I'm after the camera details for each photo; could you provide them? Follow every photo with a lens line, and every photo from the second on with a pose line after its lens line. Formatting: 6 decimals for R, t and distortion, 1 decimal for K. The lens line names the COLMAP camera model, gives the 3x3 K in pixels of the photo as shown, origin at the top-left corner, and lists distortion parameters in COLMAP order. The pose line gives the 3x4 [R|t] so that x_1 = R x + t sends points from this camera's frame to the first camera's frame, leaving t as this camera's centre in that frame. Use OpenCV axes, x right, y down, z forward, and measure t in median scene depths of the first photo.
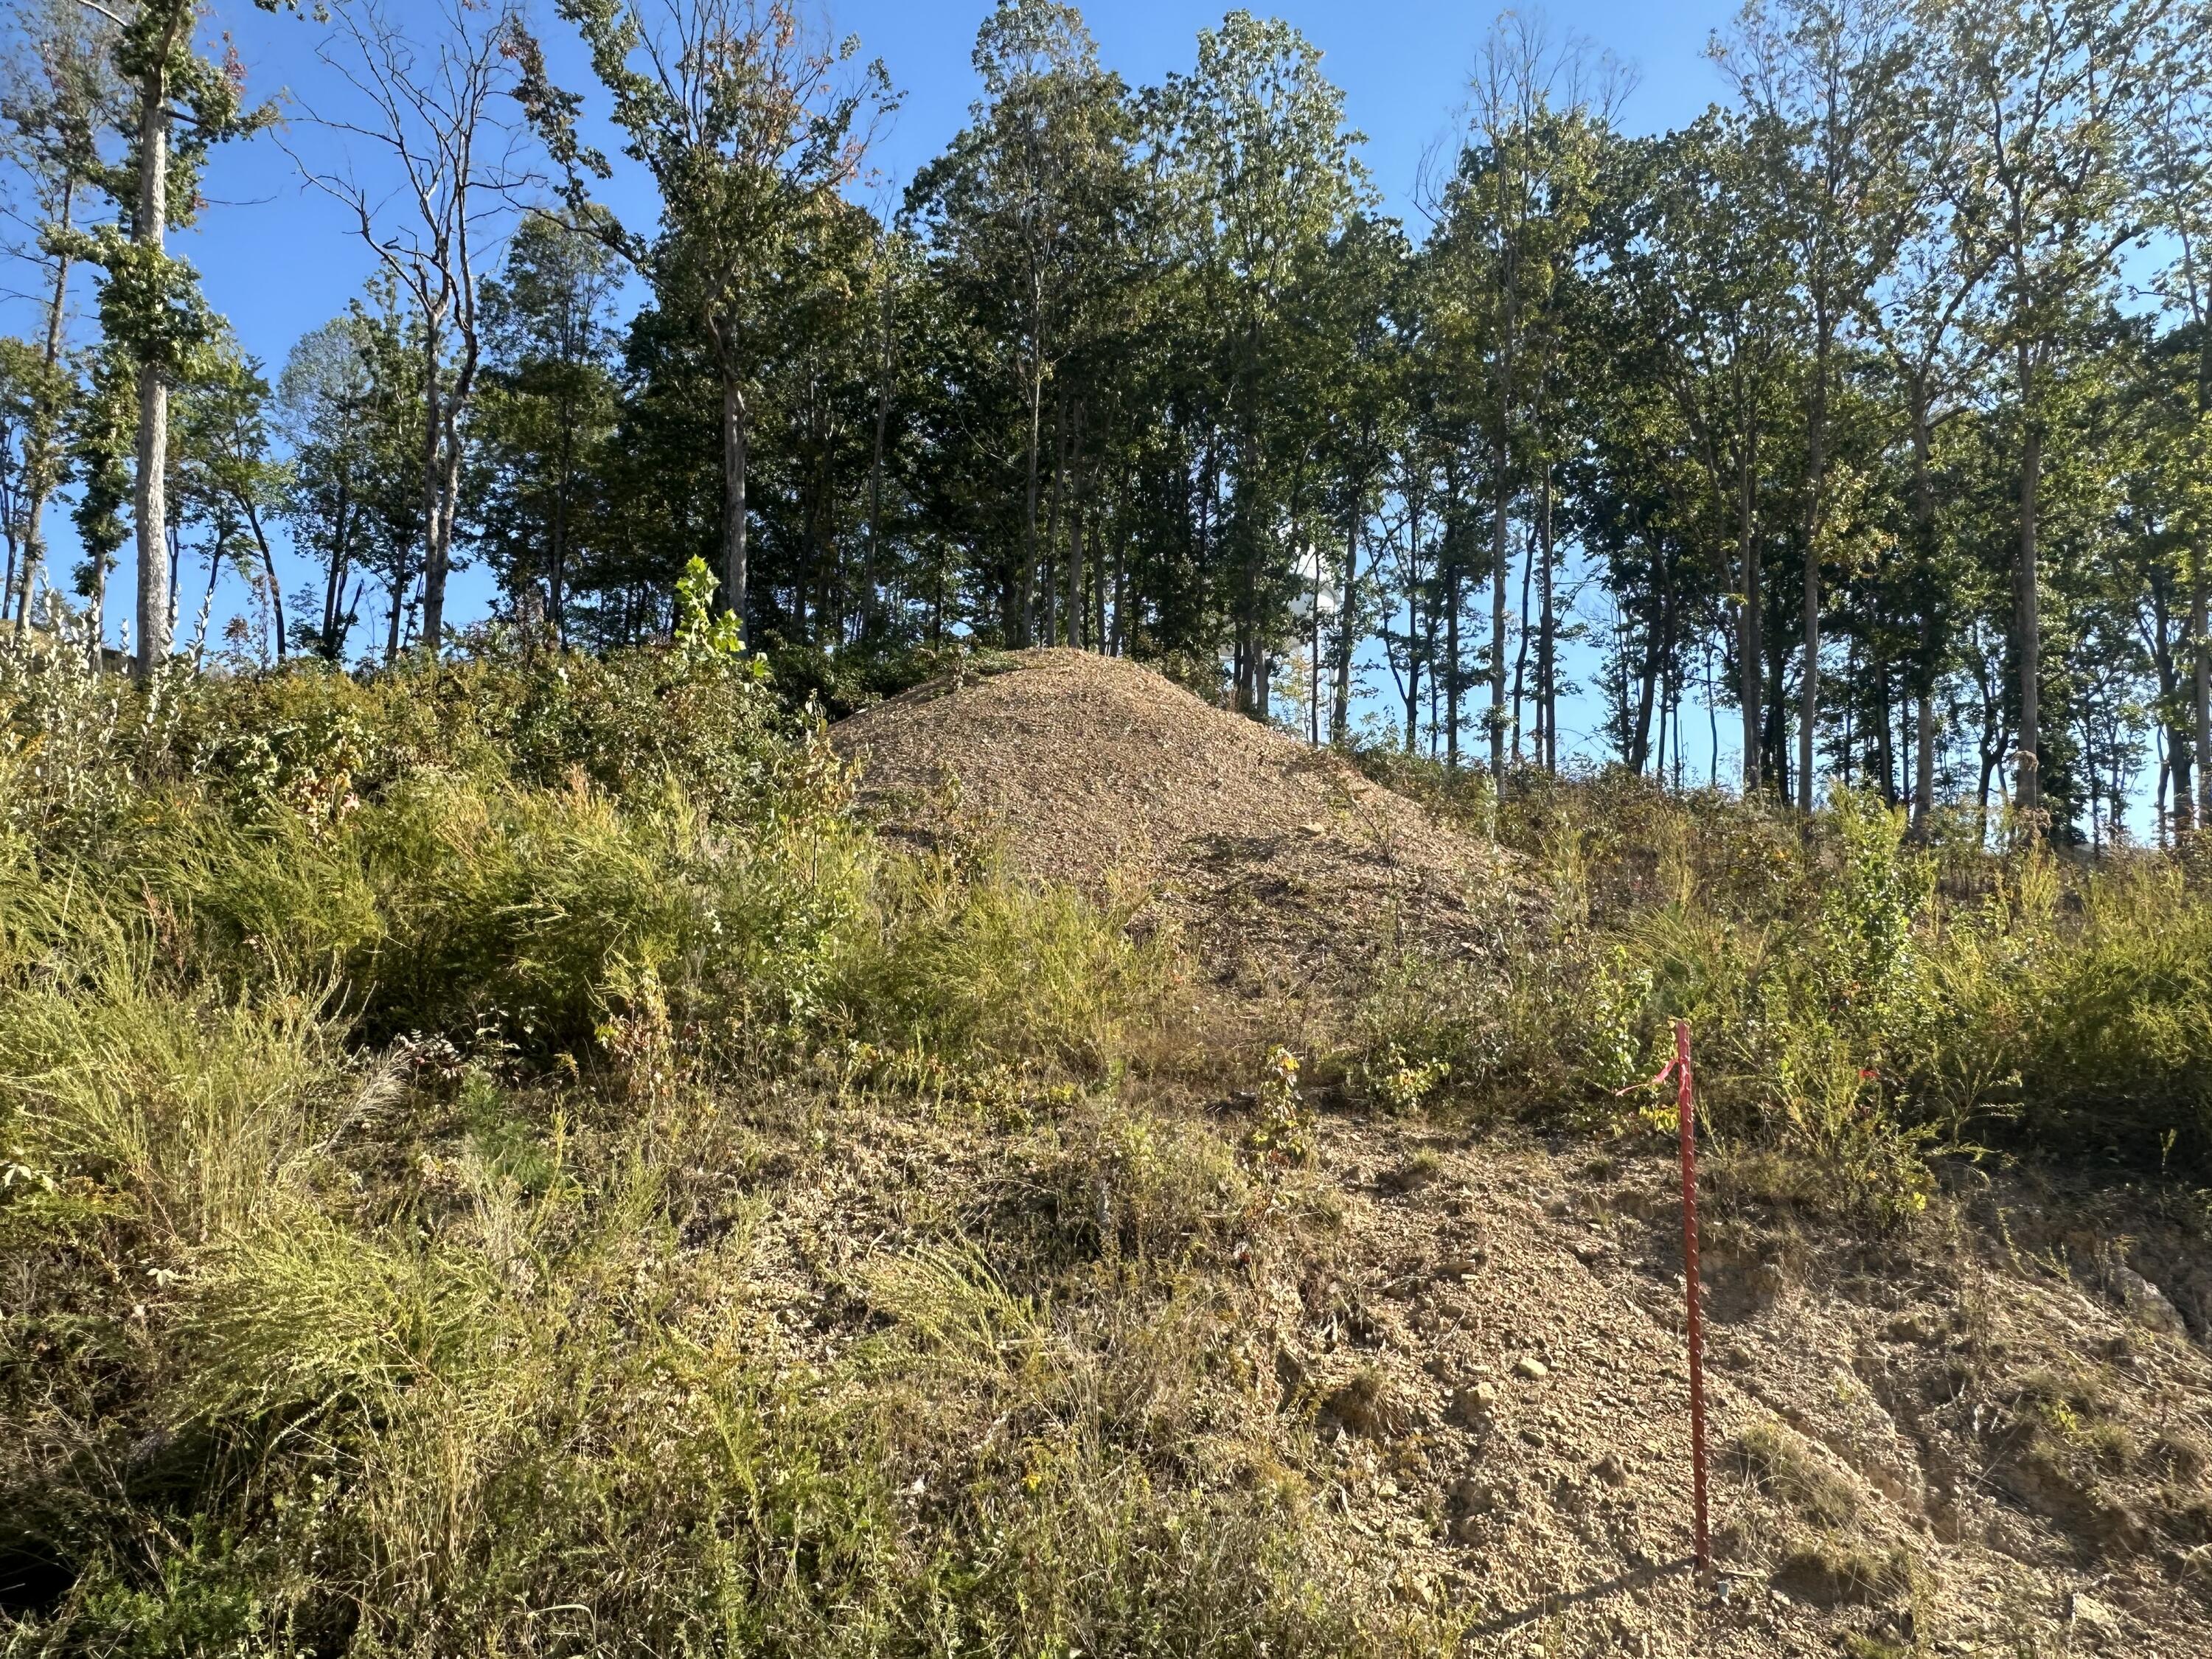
lens RADIAL K [[1484.3, 0, 1109.5], [0, 1484.3, 845.2], [0, 0, 1]] dist [-0.002800, 0.002522]
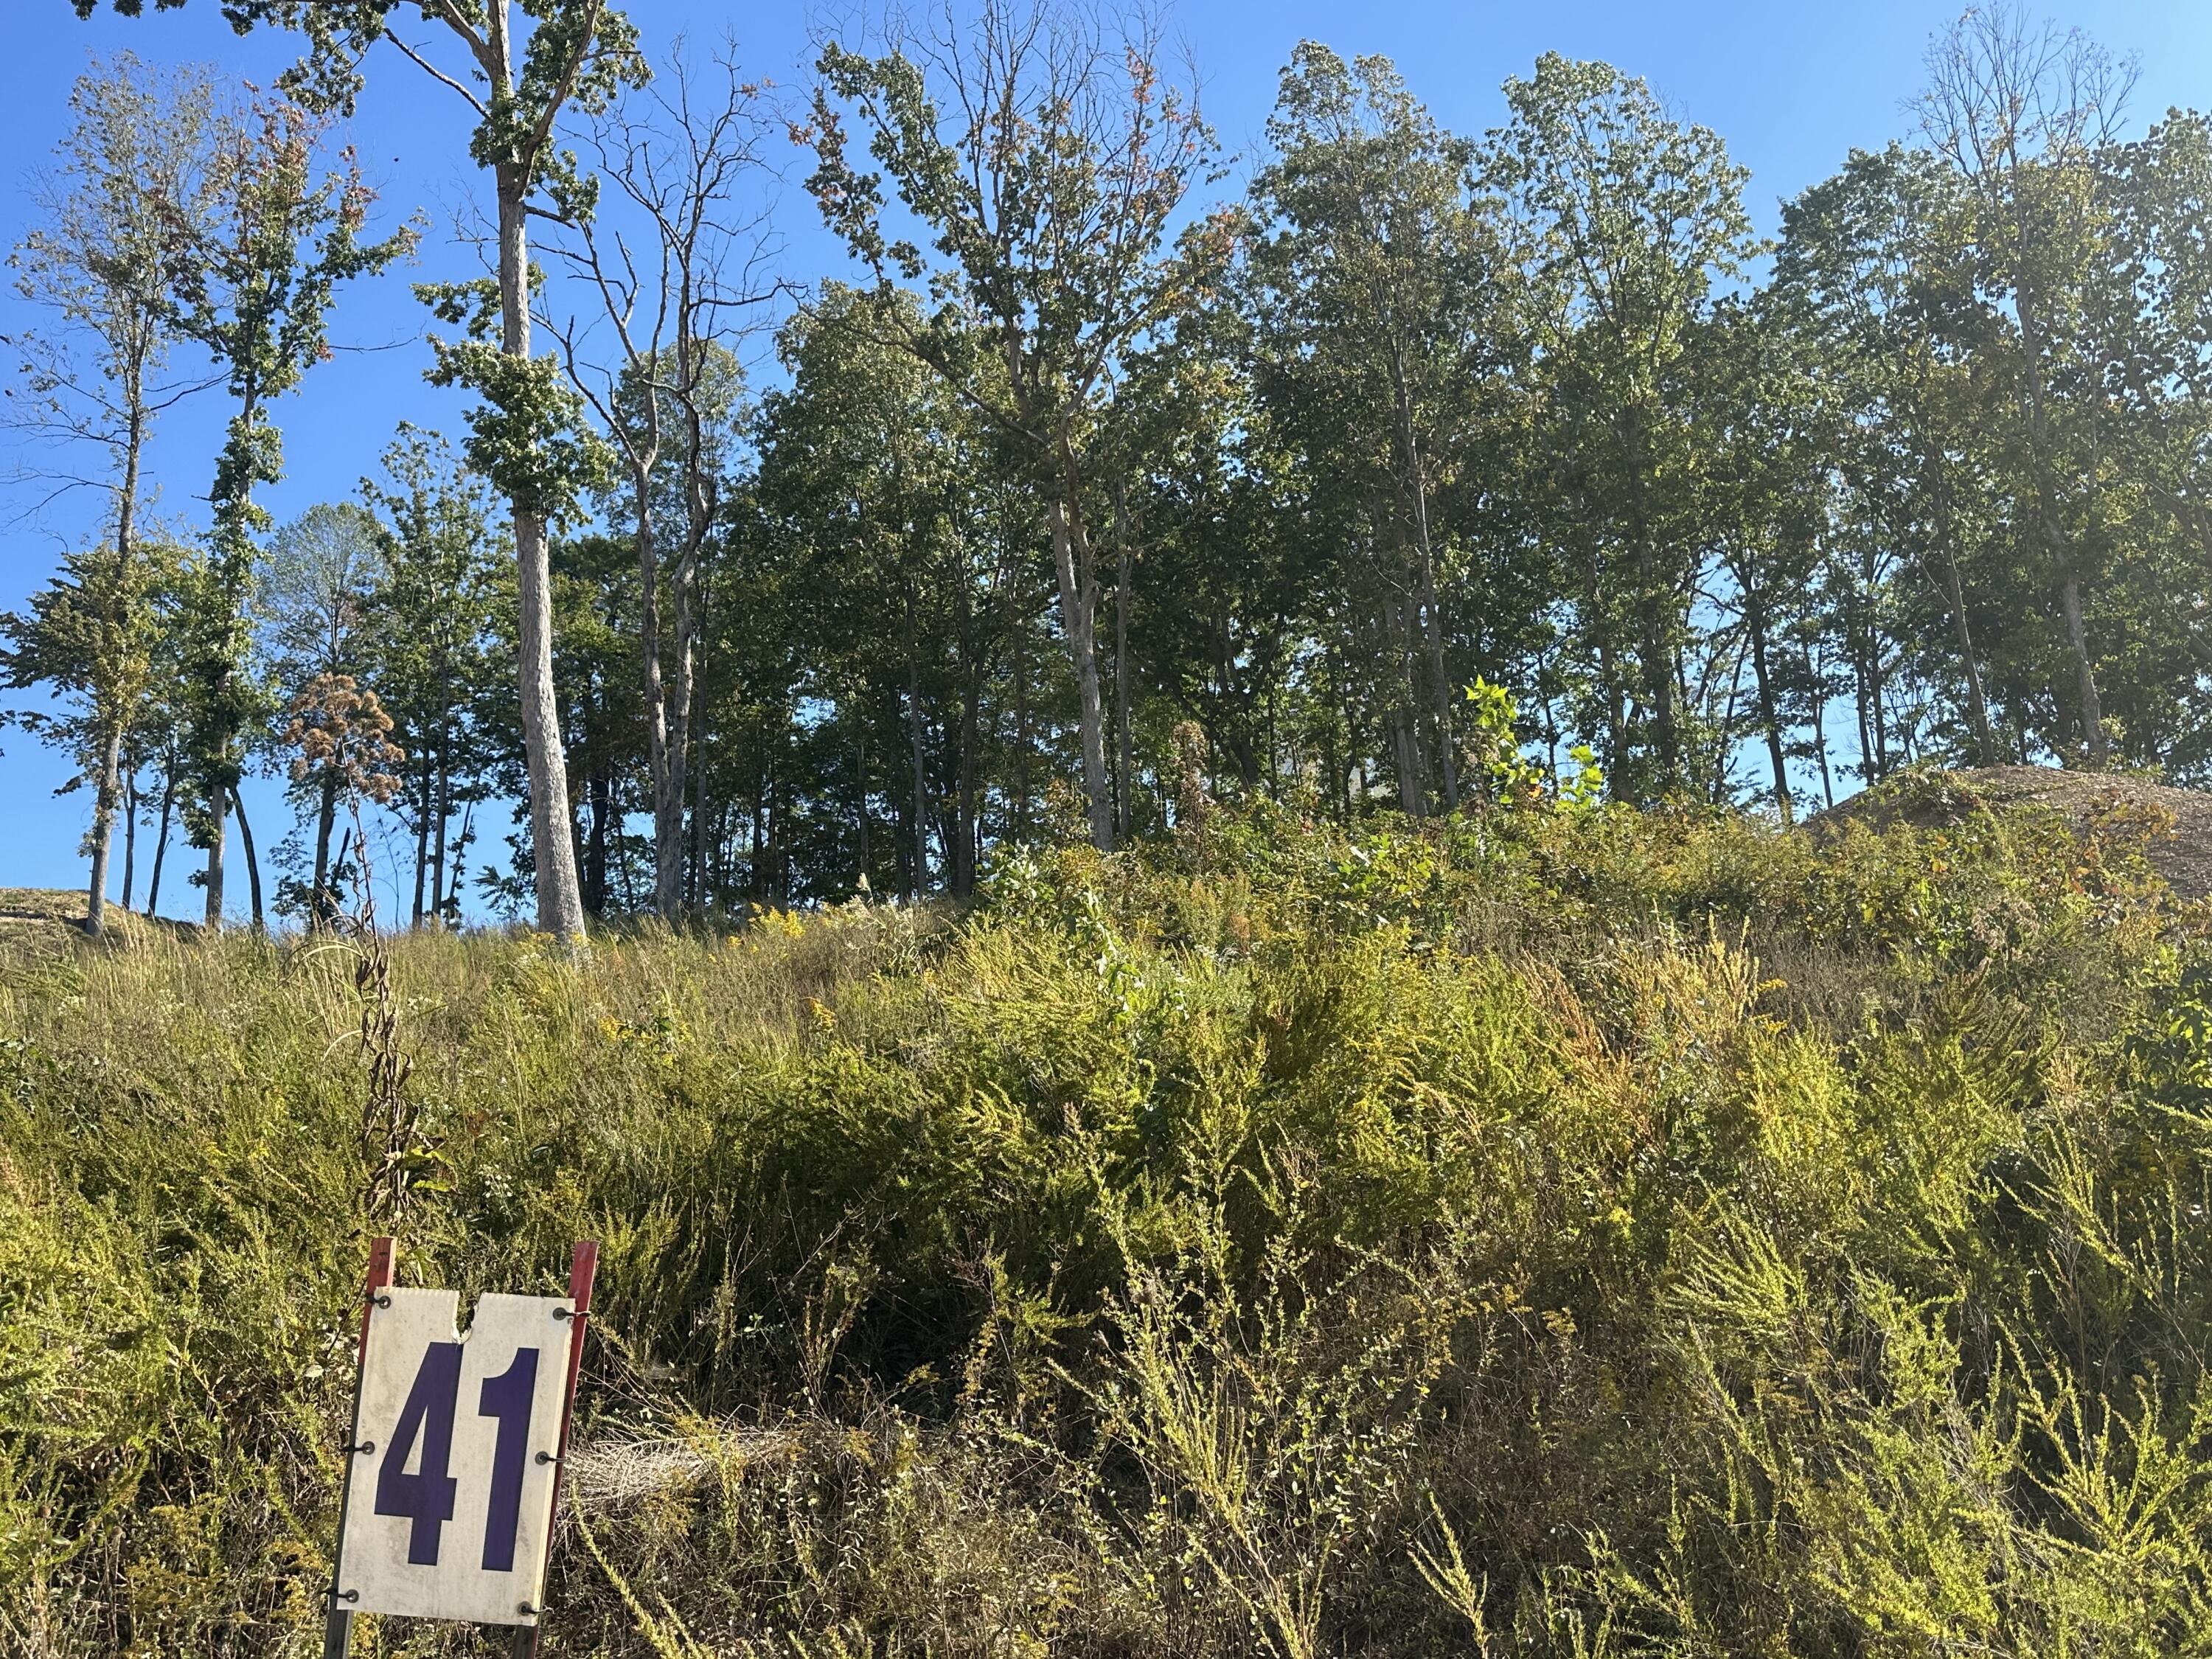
lens RADIAL K [[1821.5, 0, 1128.4], [0, 1821.5, 834.0], [0, 0, 1]] dist [0.059448, -0.116676]
pose [[0.996592, -0.077084, 0.029368, -0.294860], [0.080494, 0.986591, -0.141979, -0.001906], [-0.018030, 0.143859, 0.989434, 0.064185]]
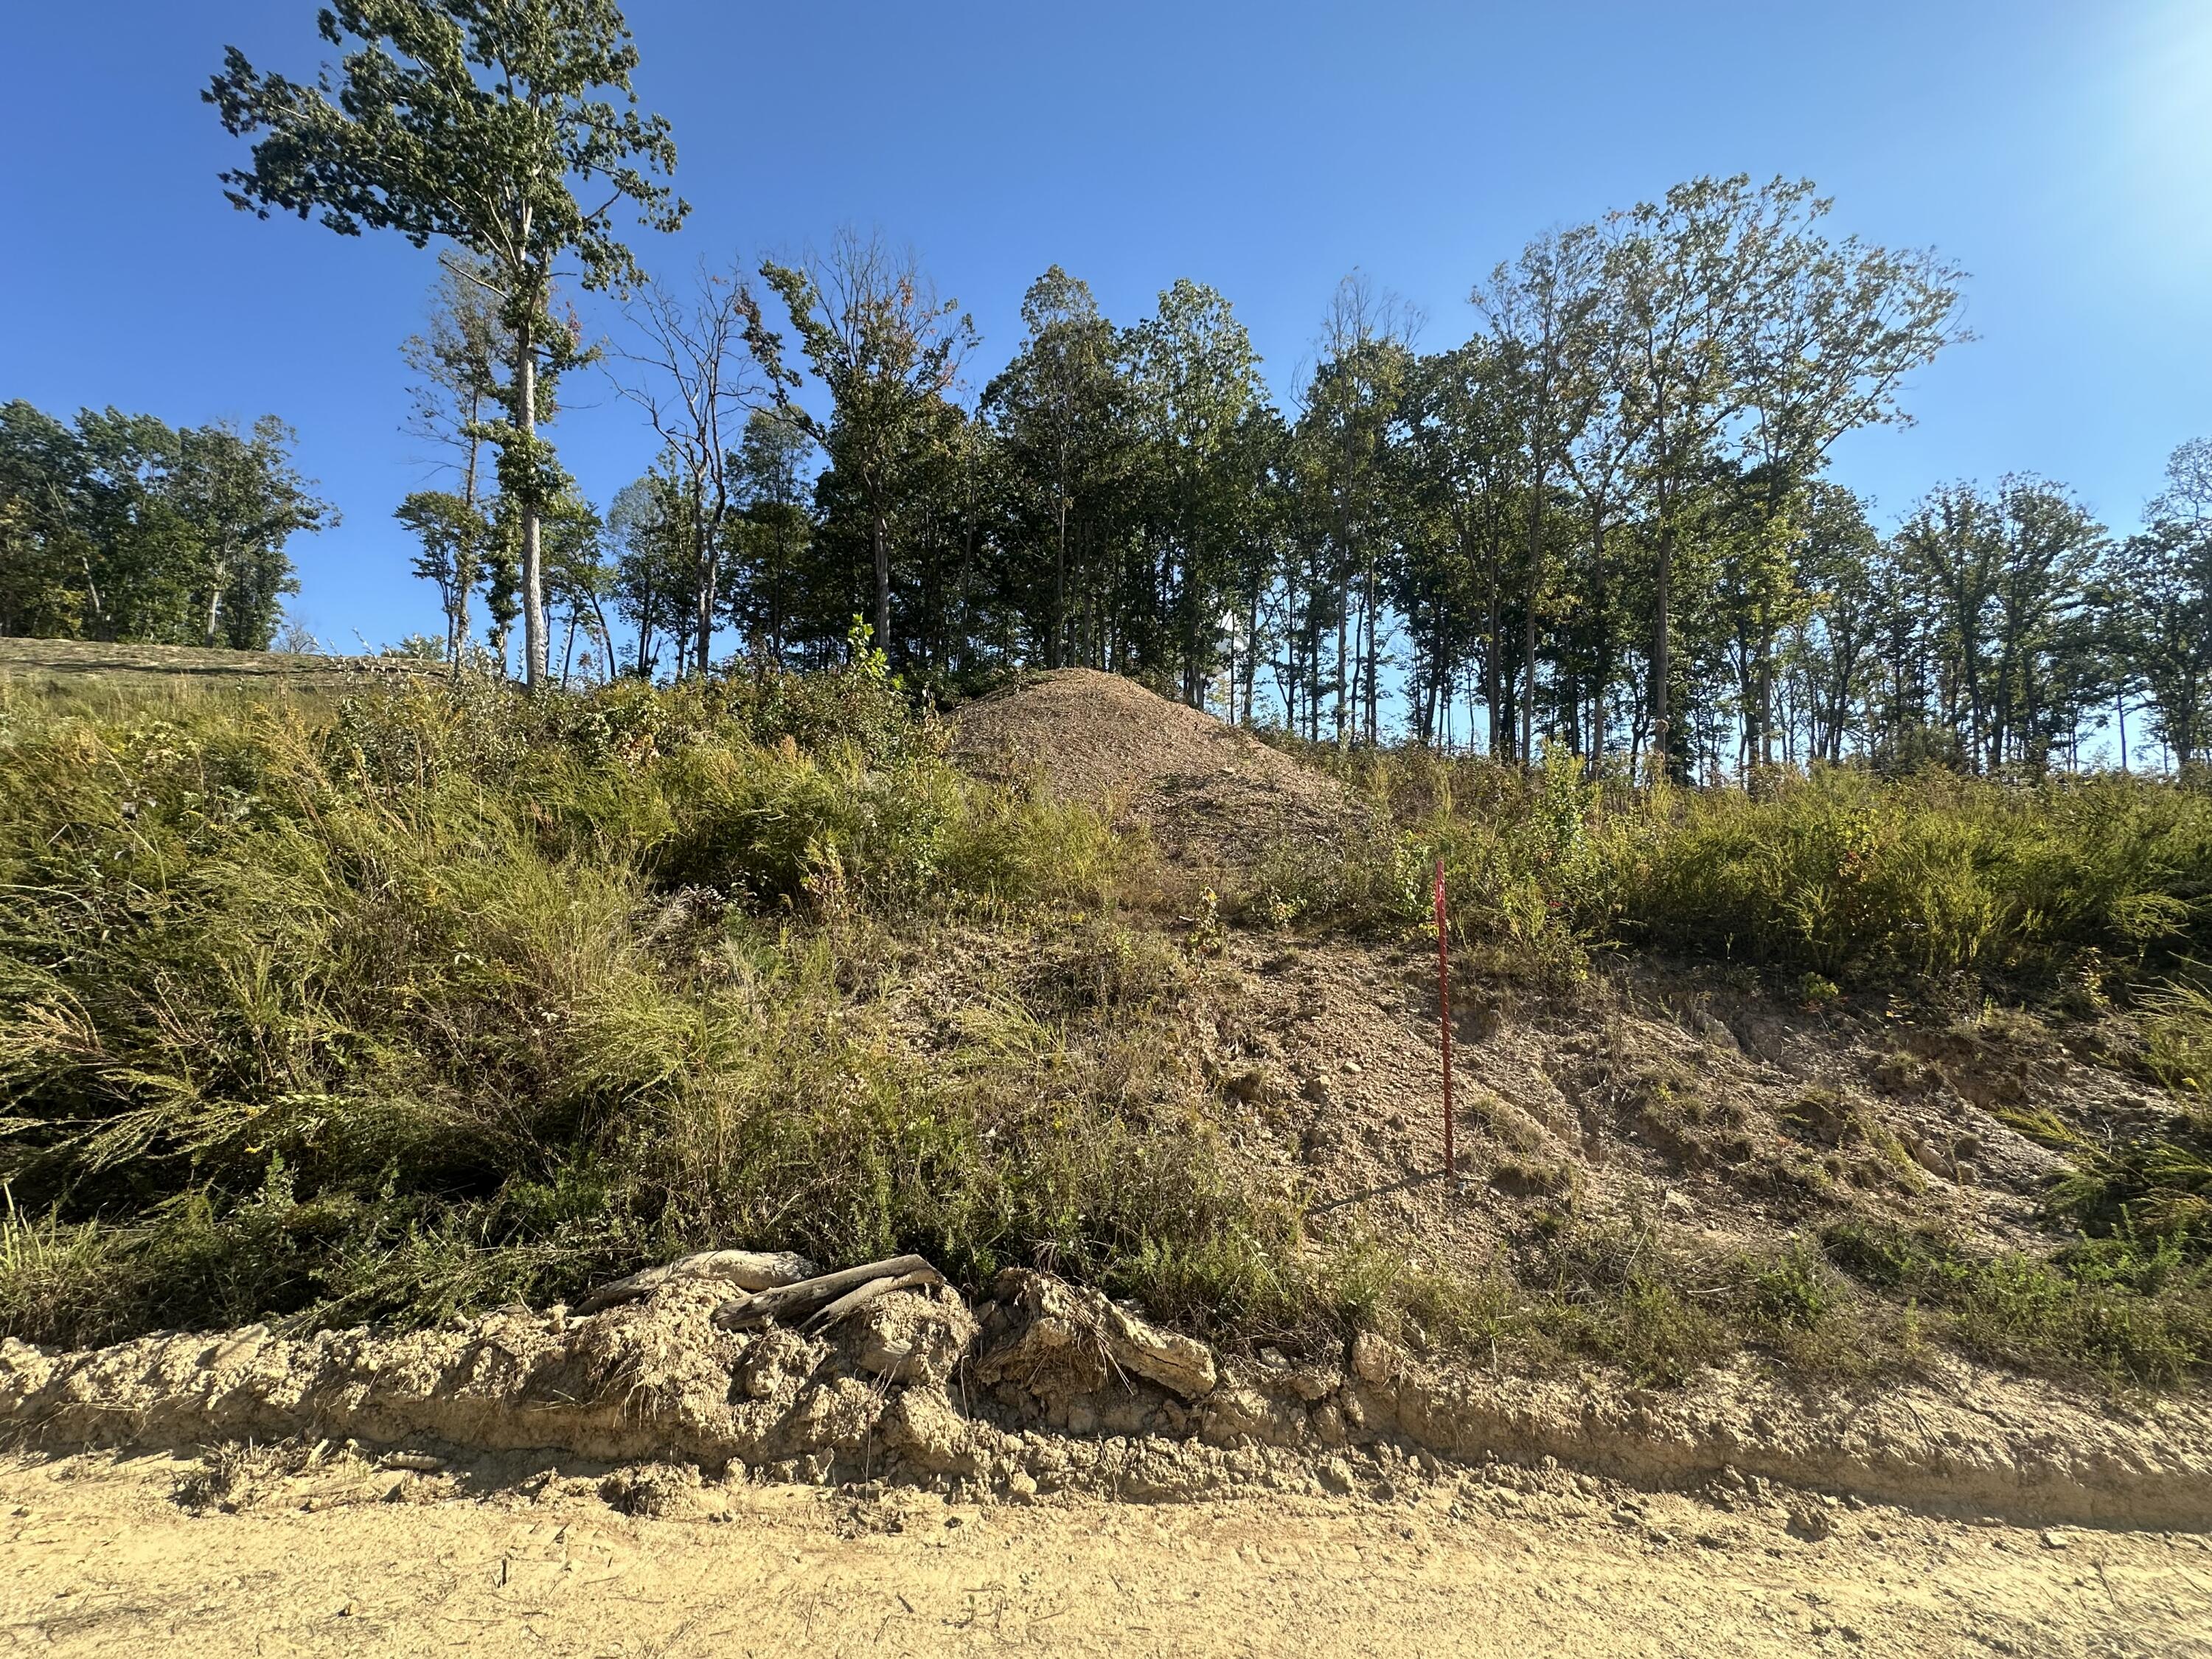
lens RADIAL K [[884.9, 0, 1104.5], [0, 884.9, 829.9], [0, 0, 1]] dist [-0.001259, 0.000966]
pose [[0.999921, -0.010356, -0.007165, 0.001469], [0.010641, 0.999103, 0.040981, 0.004960], [0.006734, -0.041054, 0.999134, -0.001027]]
